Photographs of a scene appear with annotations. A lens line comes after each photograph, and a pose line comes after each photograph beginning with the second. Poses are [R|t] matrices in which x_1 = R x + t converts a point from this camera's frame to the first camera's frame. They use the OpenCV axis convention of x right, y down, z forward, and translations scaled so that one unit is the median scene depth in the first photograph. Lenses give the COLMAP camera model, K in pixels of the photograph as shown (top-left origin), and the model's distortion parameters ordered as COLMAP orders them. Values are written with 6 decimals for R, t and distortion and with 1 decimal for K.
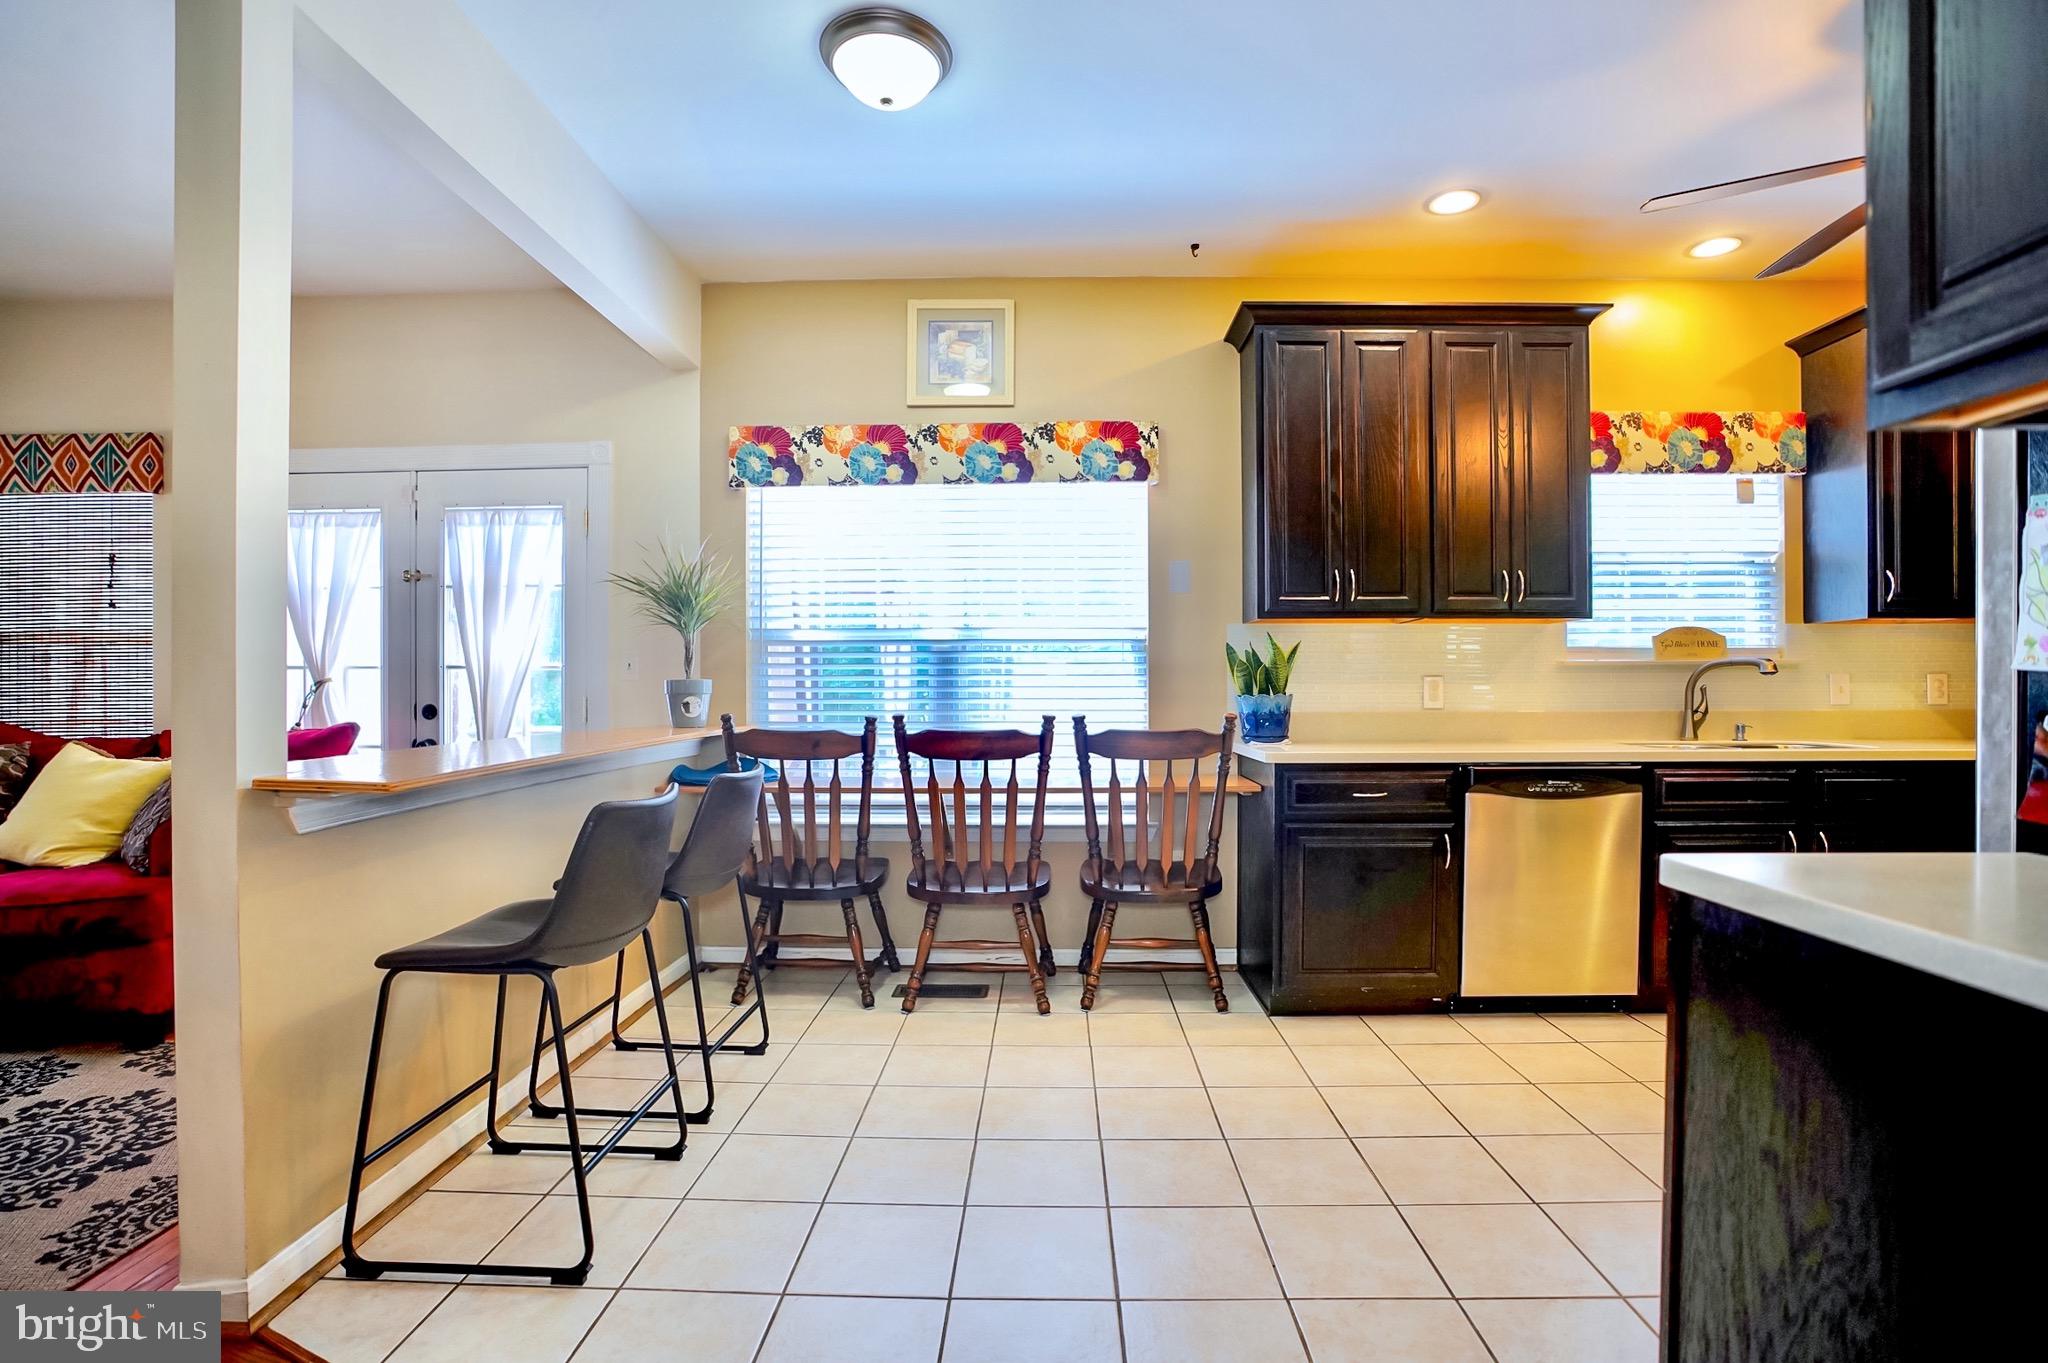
lens RADIAL K [[942.0, 0, 1038.7], [0, 942.0, 683.6], [0, 0, 1]] dist [-0.039373, 0.003981]
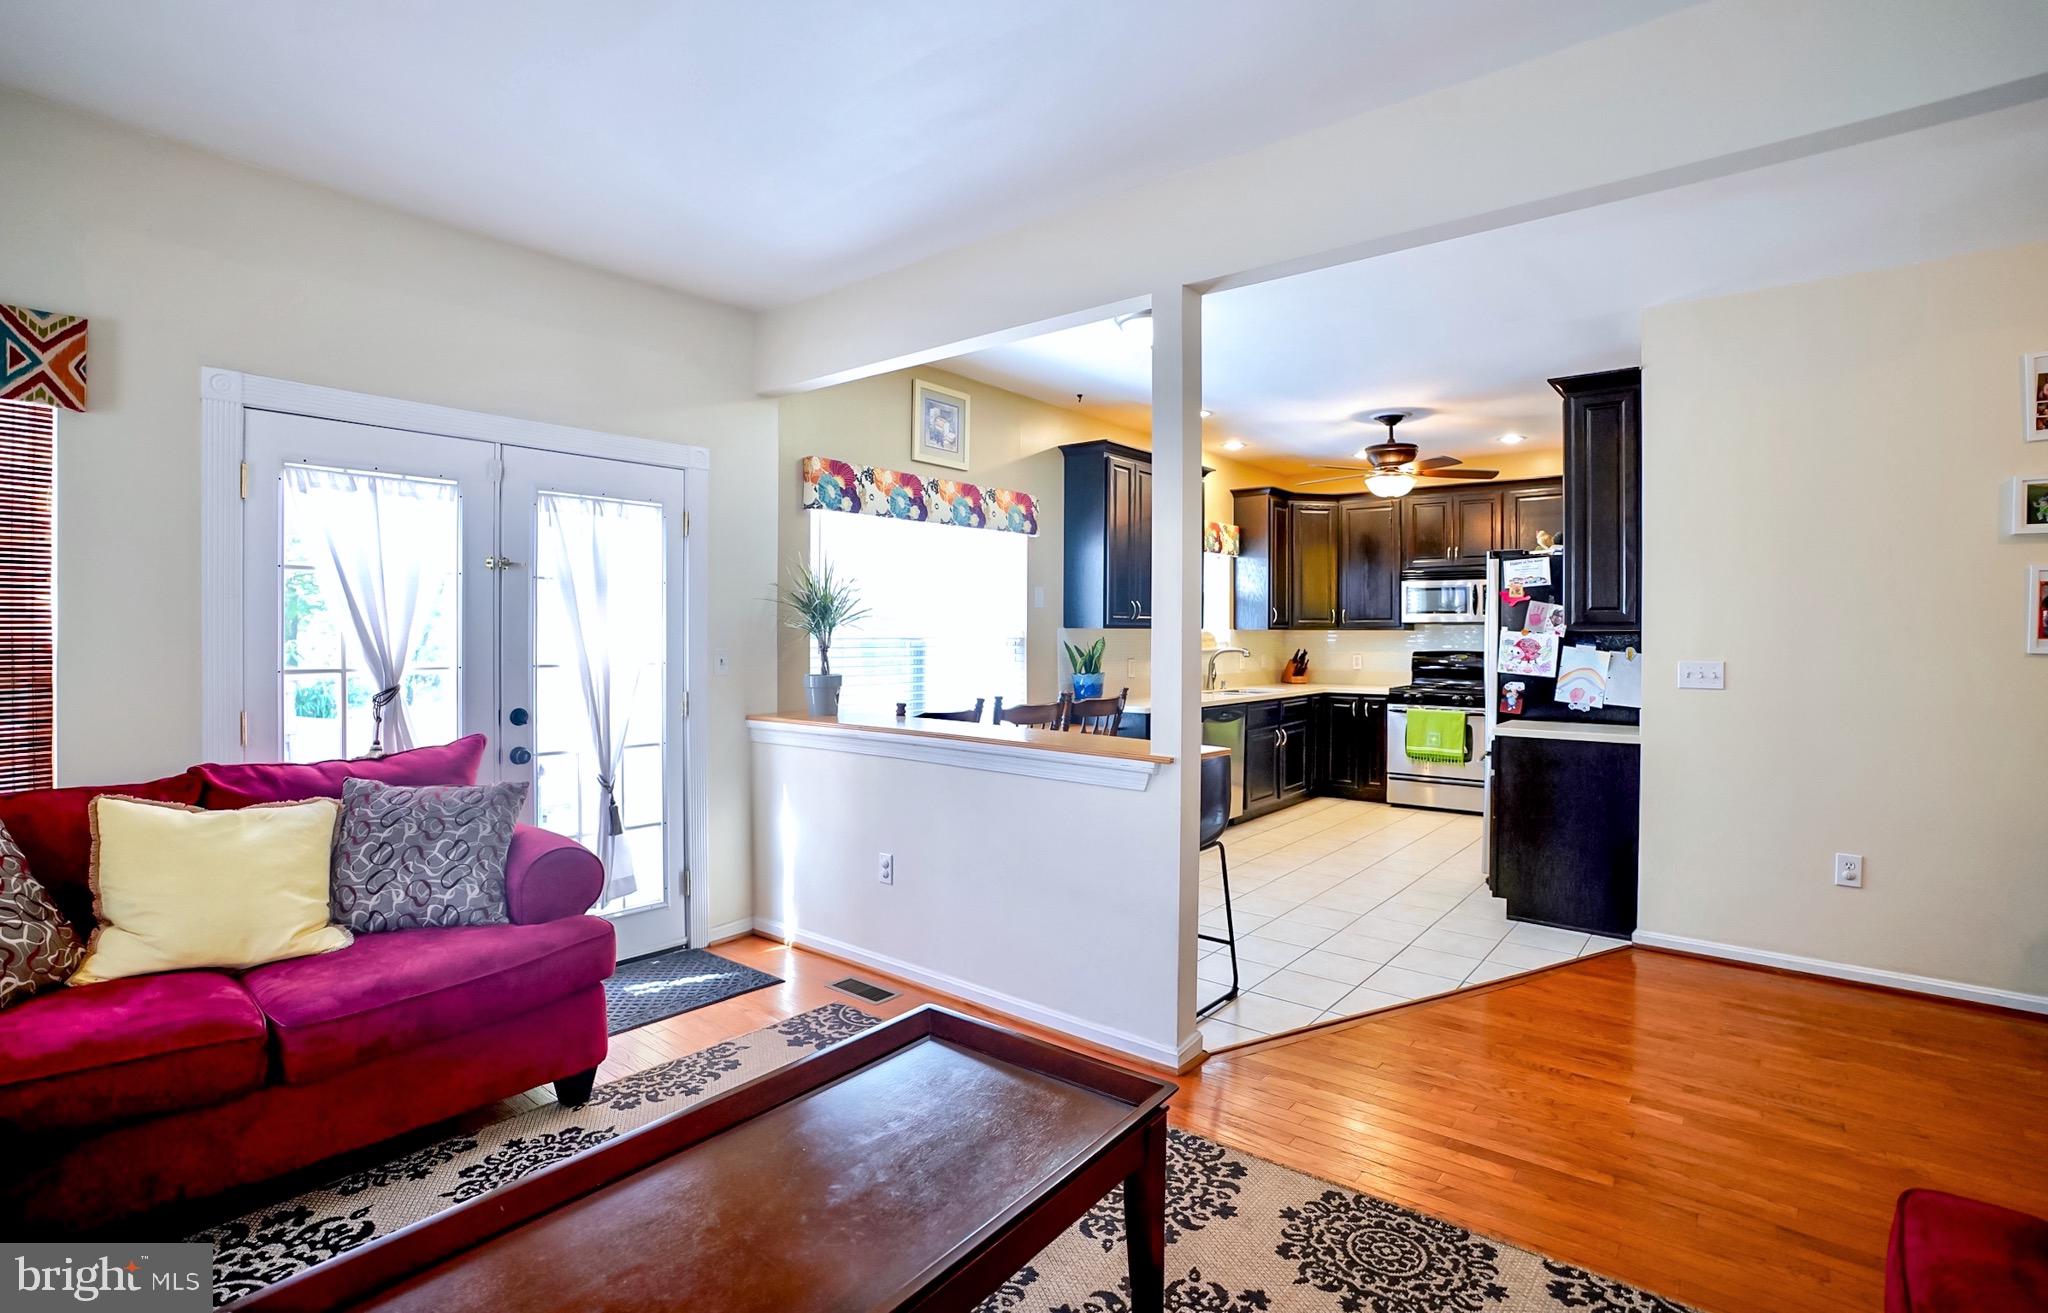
lens RADIAL K [[948.3, 0, 1053.9], [0, 948.3, 635.3], [0, 0, 1]] dist [-0.048379, 0.010757]
pose [[0.603650, 0.003938, 0.797240, -1.090433], [-0.010676, 0.999938, 0.003145, -0.057893], [-0.797178, -0.010410, 0.603655, 0.043775]]
